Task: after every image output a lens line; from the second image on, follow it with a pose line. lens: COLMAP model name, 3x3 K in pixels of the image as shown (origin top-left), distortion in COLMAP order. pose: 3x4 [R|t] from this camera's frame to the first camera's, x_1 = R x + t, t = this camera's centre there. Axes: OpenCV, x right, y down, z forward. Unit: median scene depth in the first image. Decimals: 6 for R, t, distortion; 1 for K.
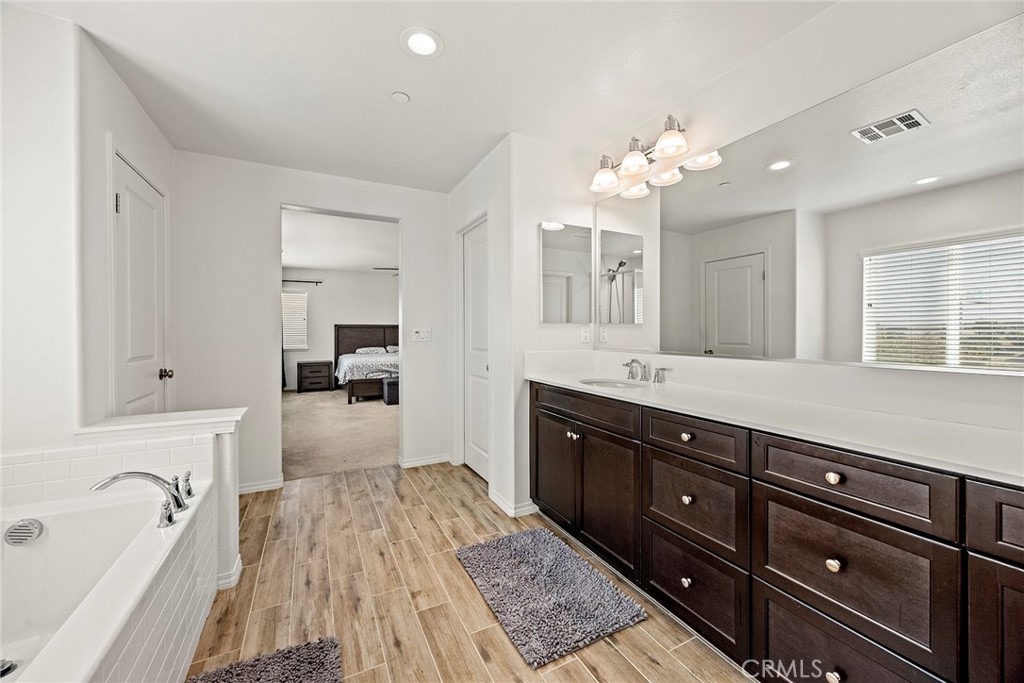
lens RADIAL K [[391.4, 0, 516.2], [0, 391.4, 342.1], [0, 0, 1]] dist [-0.000498, -0.000160]
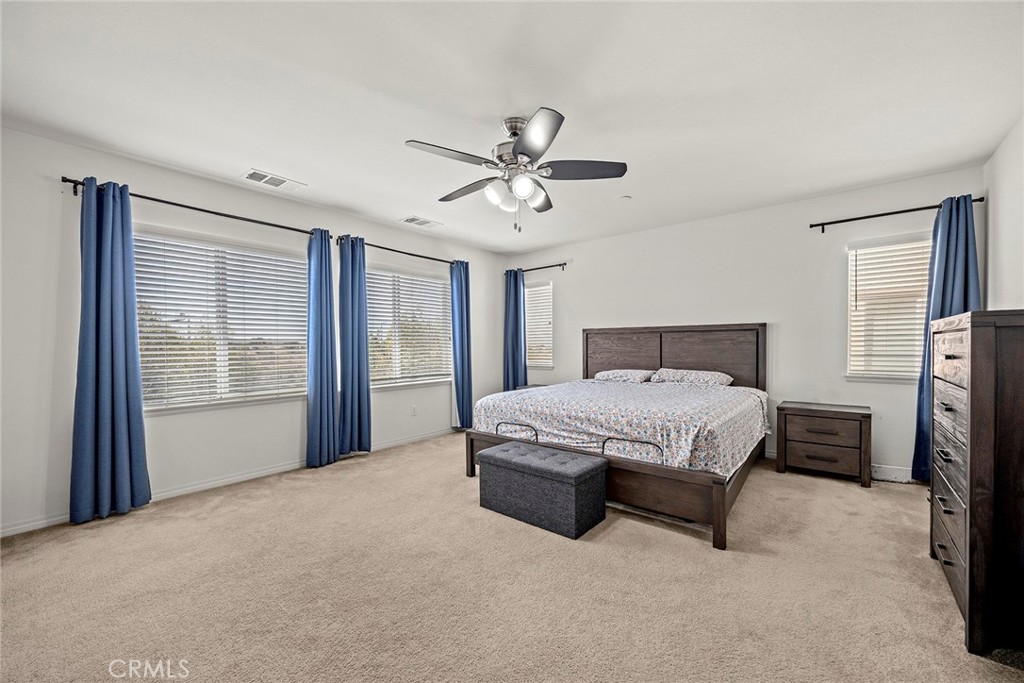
lens RADIAL K [[391.4, 0, 508.5], [0, 391.4, 348.8], [0, 0, 1]] dist [-0.000498, -0.000160]
pose [[0.388490, 0.010094, -0.921398, 0.061411], [-0.022606, 0.999743, 0.001421, -0.012167], [0.921176, 0.020277, 0.388619, 0.662230]]
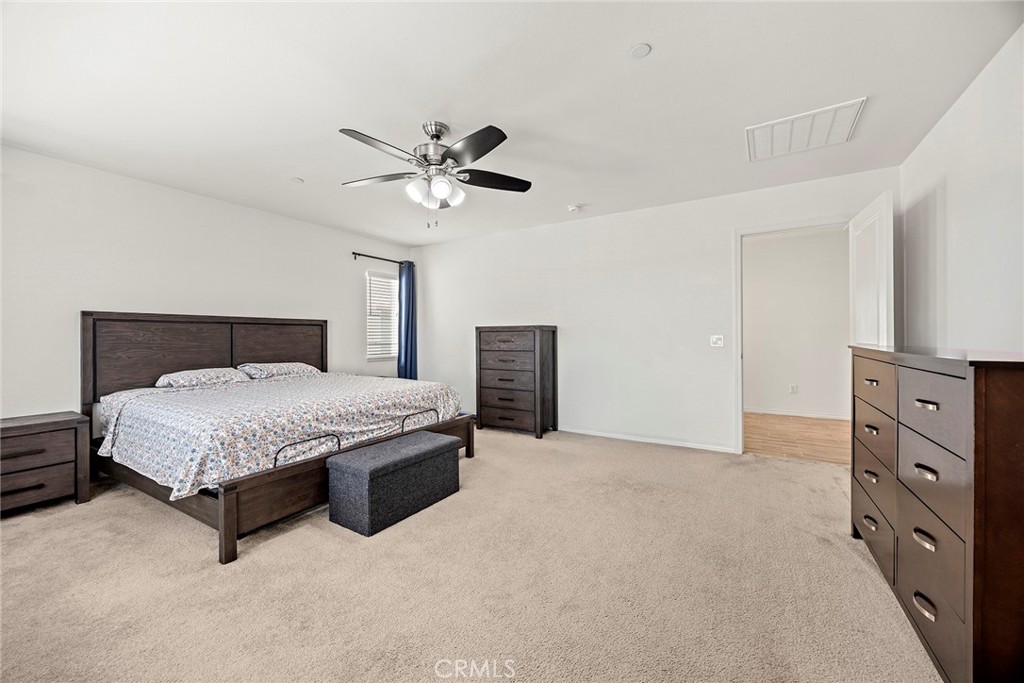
lens RADIAL K [[391.4, 0, 509.1], [0, 391.4, 340.9], [0, 0, 1]] dist [-0.000498, -0.000160]
pose [[0.868691, -0.007601, 0.495296, -0.302500], [0.018058, 0.999704, -0.016331, -0.004108], [-0.495025, 0.023131, 0.868571, 0.490909]]
